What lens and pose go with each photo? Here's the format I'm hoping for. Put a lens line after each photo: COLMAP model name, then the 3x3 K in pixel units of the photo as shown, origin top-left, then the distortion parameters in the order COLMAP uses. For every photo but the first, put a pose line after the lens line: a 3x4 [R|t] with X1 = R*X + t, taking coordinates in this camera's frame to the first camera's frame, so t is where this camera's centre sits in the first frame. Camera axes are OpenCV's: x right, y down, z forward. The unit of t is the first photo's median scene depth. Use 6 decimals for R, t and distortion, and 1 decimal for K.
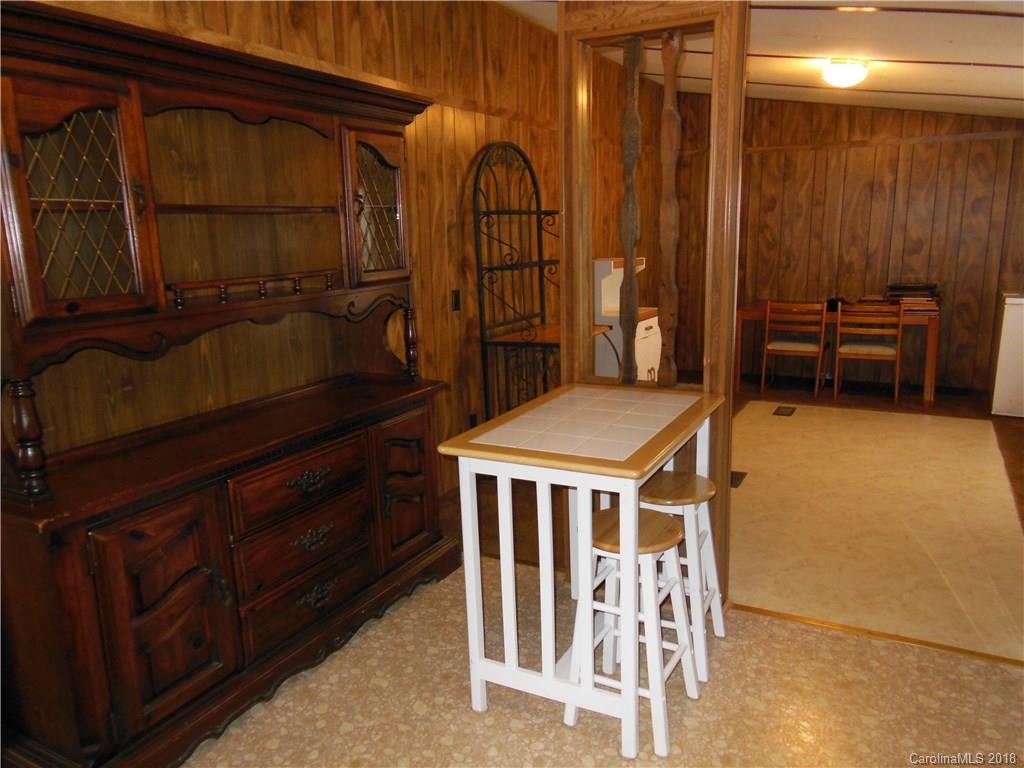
lens RADIAL K [[753.0, 0, 485.5], [0, 753.0, 389.7], [0, 0, 1]] dist [-0.035249, 0.034010]
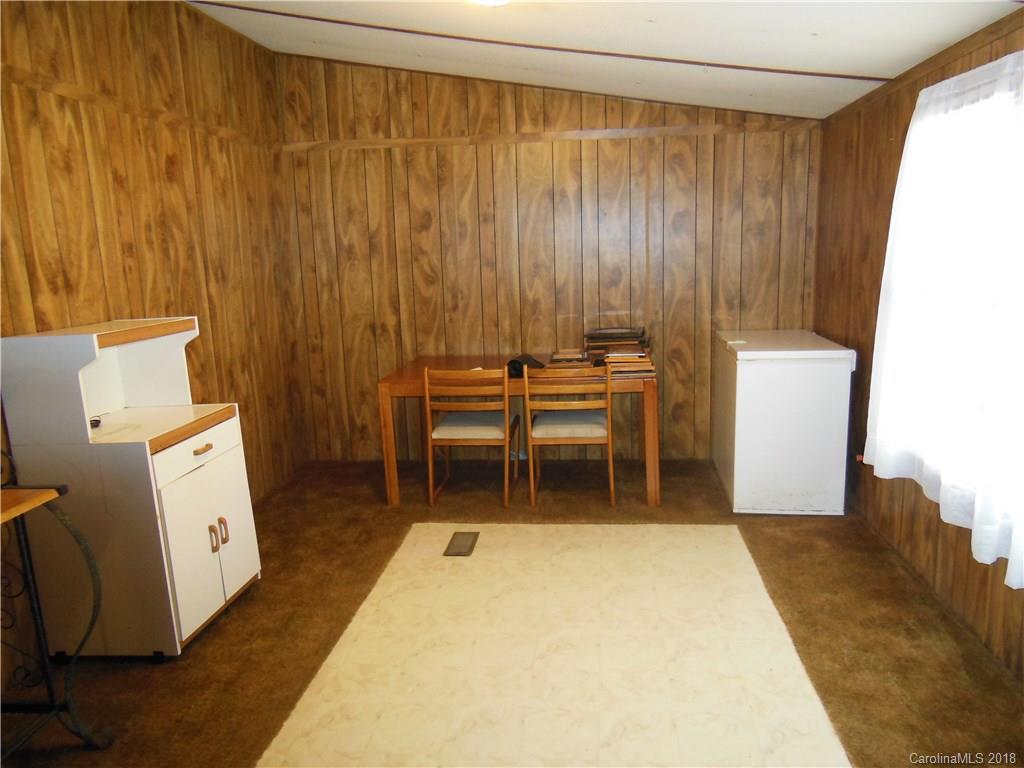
lens RADIAL K [[753.0, 0, 509.4], [0, 753.0, 394.4], [0, 0, 1]] dist [-0.035249, 0.034010]
pose [[0.916531, -0.086976, 0.390391, 0.182864], [0.094458, 0.995529, 0.000036, -0.086363], [-0.388649, 0.036843, 0.920649, 0.361917]]
